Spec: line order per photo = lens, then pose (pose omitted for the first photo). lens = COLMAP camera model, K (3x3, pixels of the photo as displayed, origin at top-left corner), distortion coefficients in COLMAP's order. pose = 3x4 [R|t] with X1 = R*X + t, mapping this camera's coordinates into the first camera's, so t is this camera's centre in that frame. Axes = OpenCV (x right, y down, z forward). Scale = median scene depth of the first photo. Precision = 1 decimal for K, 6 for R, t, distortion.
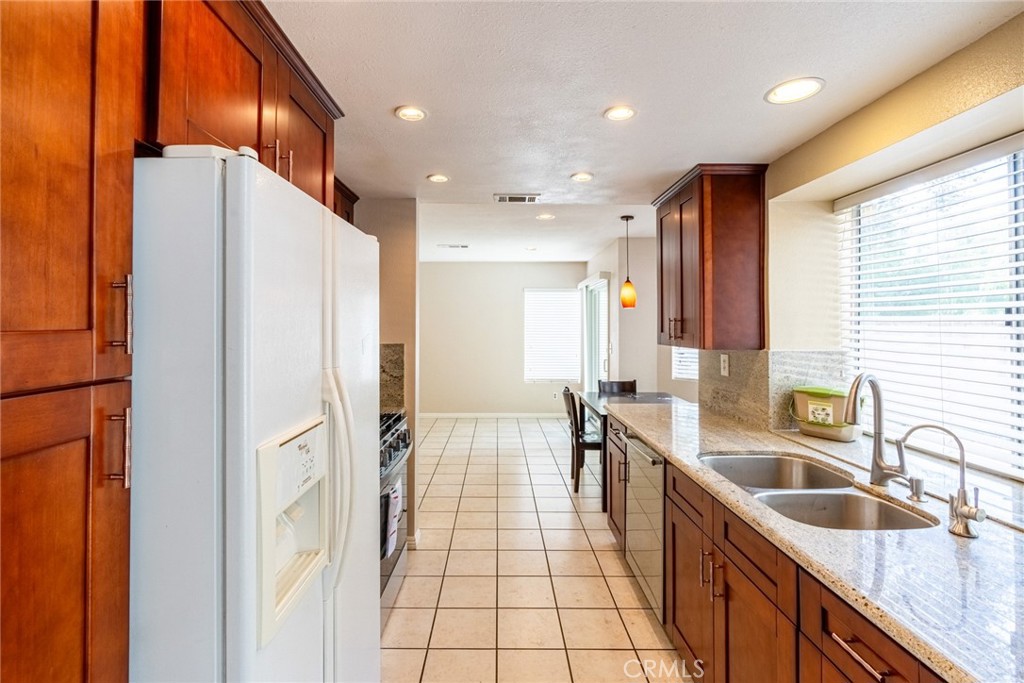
lens RADIAL K [[477.4, 0, 492.4], [0, 477.4, 327.7], [0, 0, 1]] dist [-0.000157, 0.000028]
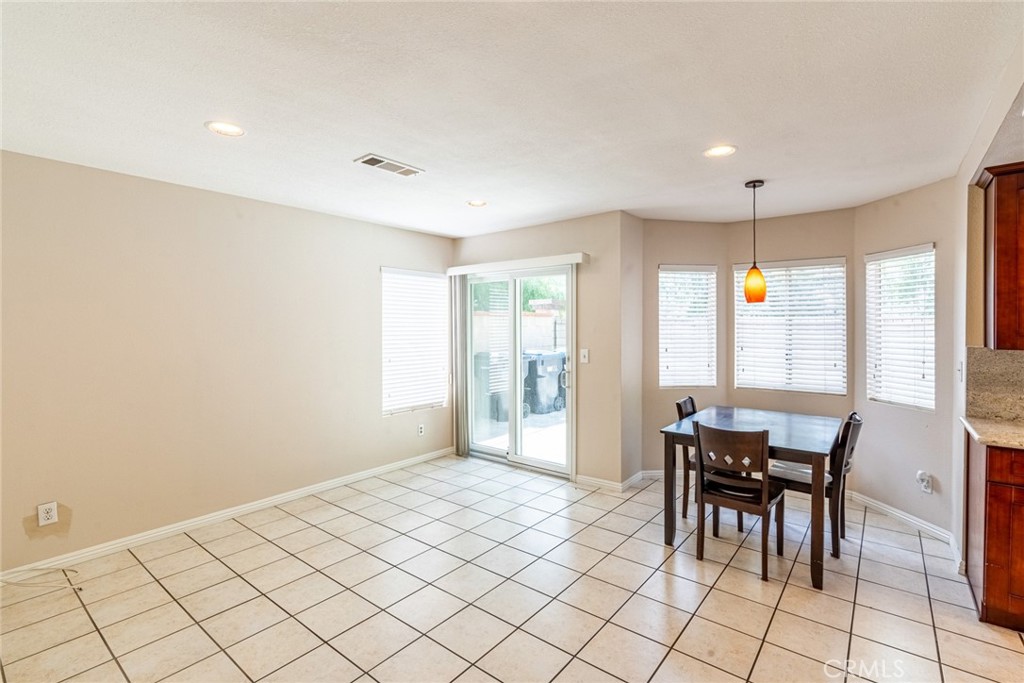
lens RADIAL K [[471.5, 0, 513.3], [0, 471.5, 330.2], [0, 0, 1]] dist [0.001060, 0.000513]
pose [[0.612107, -0.010446, 0.790706, -0.335340], [0.007713, 0.999944, 0.007239, -0.003097], [-0.790738, 0.001668, 0.612153, 0.513660]]
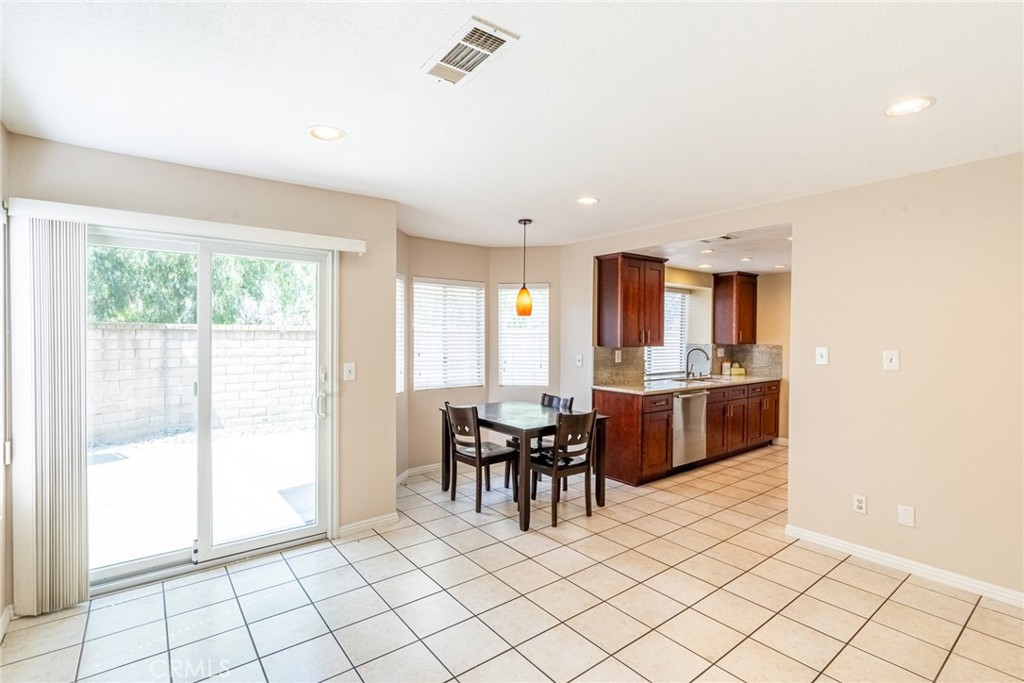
lens RADIAL K [[479.8, 0, 510.0], [0, 479.8, 338.5], [0, 0, 1]] dist [0.001098, 0.000279]
pose [[-0.619933, -0.012243, 0.784559, -0.280010], [-0.001948, 0.999899, 0.014064, -0.005059], [-0.784653, 0.007190, -0.619894, 0.988889]]
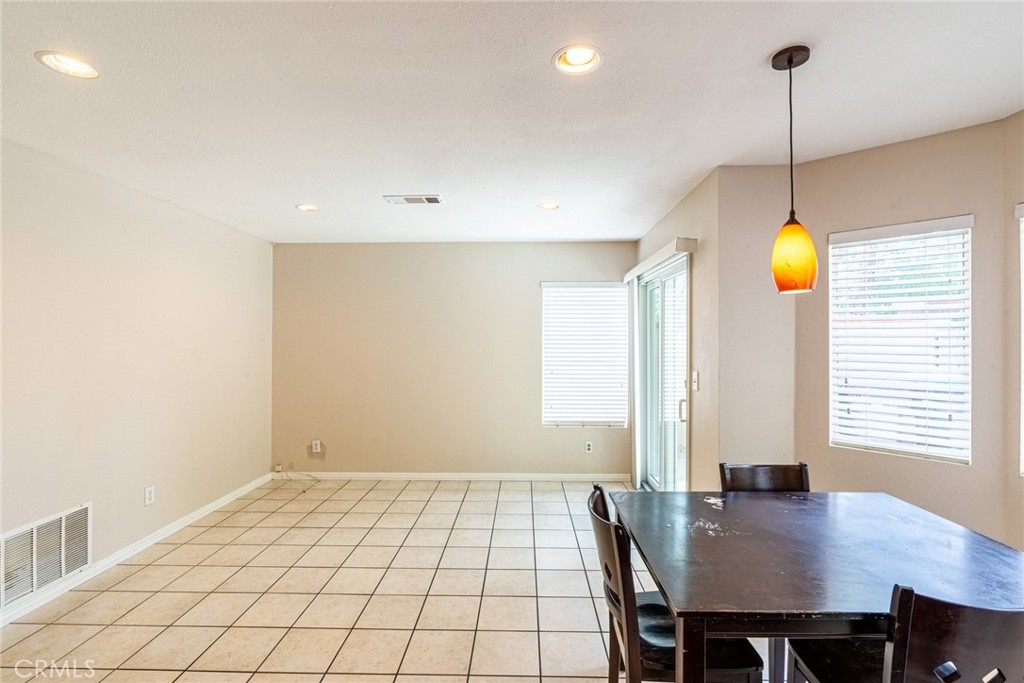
lens RADIAL K [[474.5, 0, 512.0], [0, 474.5, 341.5], [0, 0, 1]] dist [-0.000976, 0.000012]
pose [[0.999930, -0.002412, -0.011619, 0.036386], [0.002393, 0.999996, -0.001624, -0.000705], [0.011622, 0.001596, 0.999931, 0.372451]]
